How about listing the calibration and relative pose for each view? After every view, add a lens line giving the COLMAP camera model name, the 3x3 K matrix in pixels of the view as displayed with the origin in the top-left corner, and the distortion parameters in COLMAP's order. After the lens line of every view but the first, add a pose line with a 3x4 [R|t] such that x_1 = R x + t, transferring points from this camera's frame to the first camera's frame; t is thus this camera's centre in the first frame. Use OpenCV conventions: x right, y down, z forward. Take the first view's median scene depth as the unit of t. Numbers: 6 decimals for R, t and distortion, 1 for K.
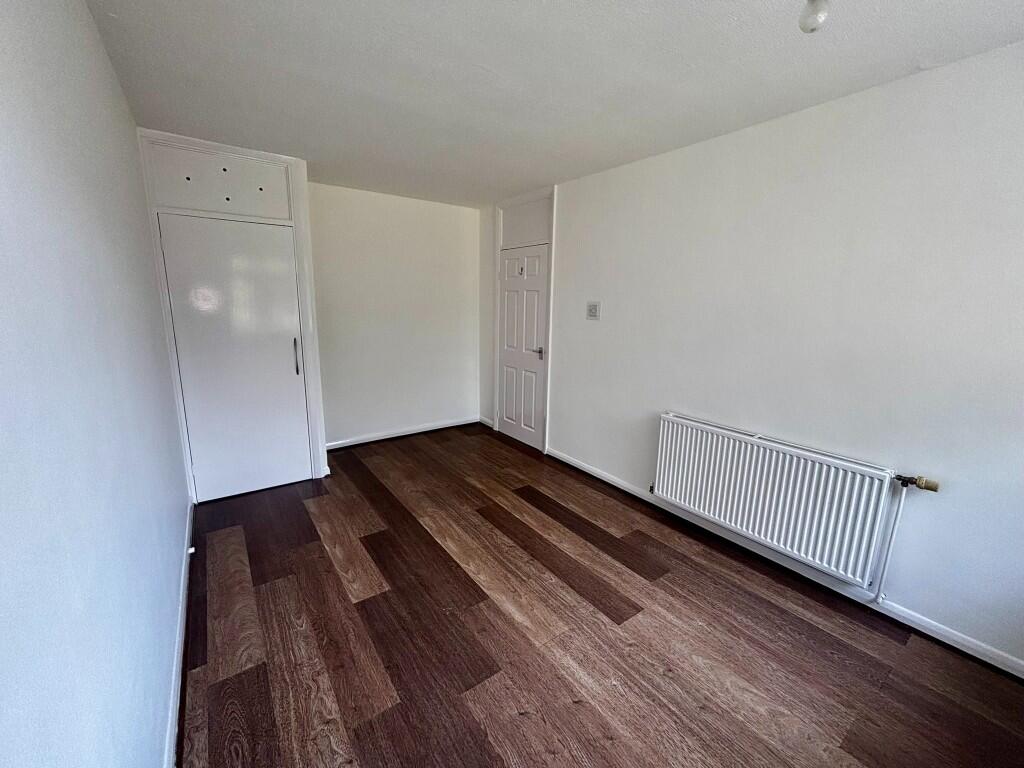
lens RADIAL K [[411.0, 0, 510.9], [0, 411.0, 381.8], [0, 0, 1]] dist [-0.000447, -0.000026]
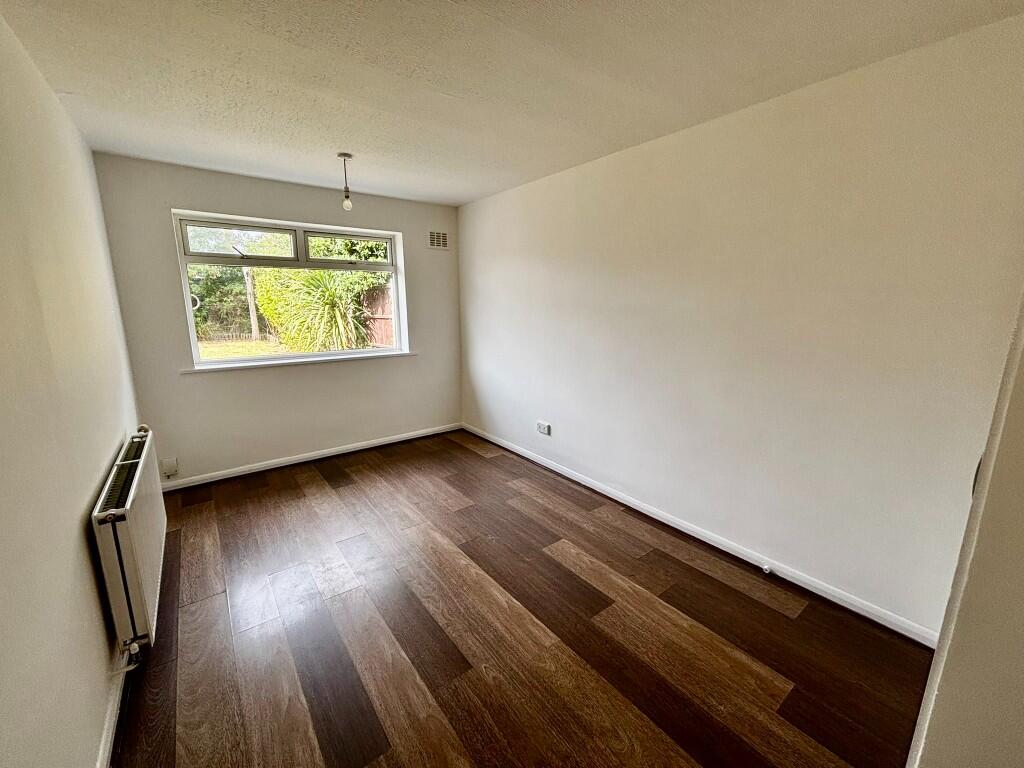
lens RADIAL K [[411.0, 0, 513.7], [0, 411.0, 382.9], [0, 0, 1]] dist [-0.000447, -0.000026]
pose [[-0.999374, -0.009435, -0.034094, -0.162829], [-0.021773, 0.923657, 0.382602, -0.372176], [0.027882, 0.383105, -0.923284, 1.837228]]
